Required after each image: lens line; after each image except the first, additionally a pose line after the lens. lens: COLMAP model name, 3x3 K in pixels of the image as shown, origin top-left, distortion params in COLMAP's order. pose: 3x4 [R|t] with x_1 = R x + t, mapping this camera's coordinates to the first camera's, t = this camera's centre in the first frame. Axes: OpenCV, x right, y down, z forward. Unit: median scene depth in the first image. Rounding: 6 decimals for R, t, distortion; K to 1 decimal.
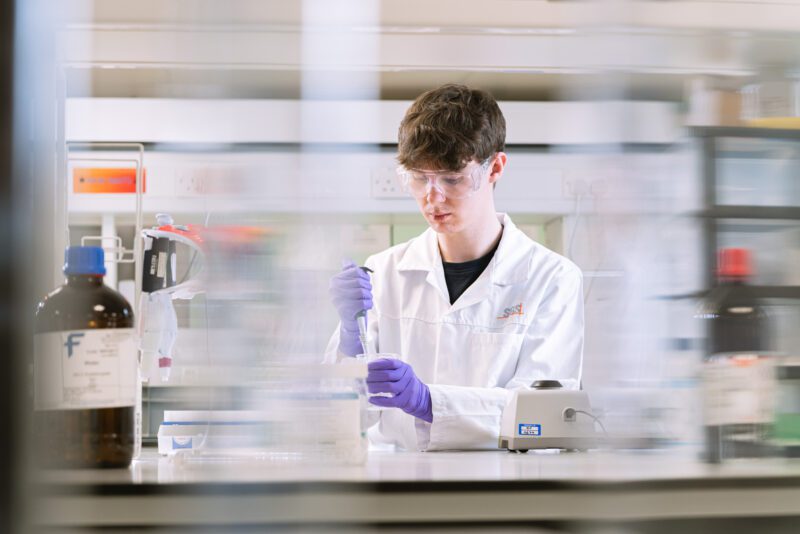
lens RADIAL K [[2213.3, 0, 400.0], [0, 2213.3, 267.0], [0, 0, 1]] dist [-3.110017, 64.532409]
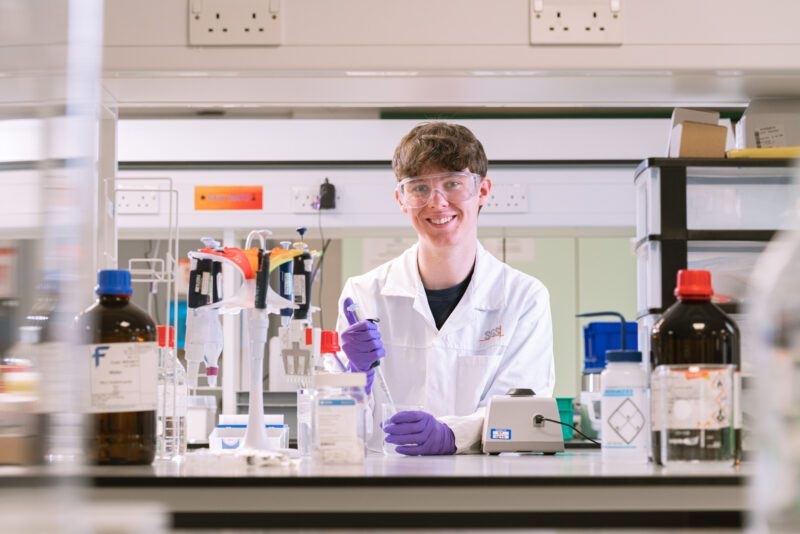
lens RADIAL K [[2213.3, 0, 400.0], [0, 2213.3, 267.0], [0, 0, 1]] dist [-3.110017, 64.532409]
pose [[0.992310, -0.002765, -0.123748, 0.144434], [0.002867, 0.999996, 0.000646, -0.011355], [0.123746, -0.000996, 0.992313, -0.109687]]
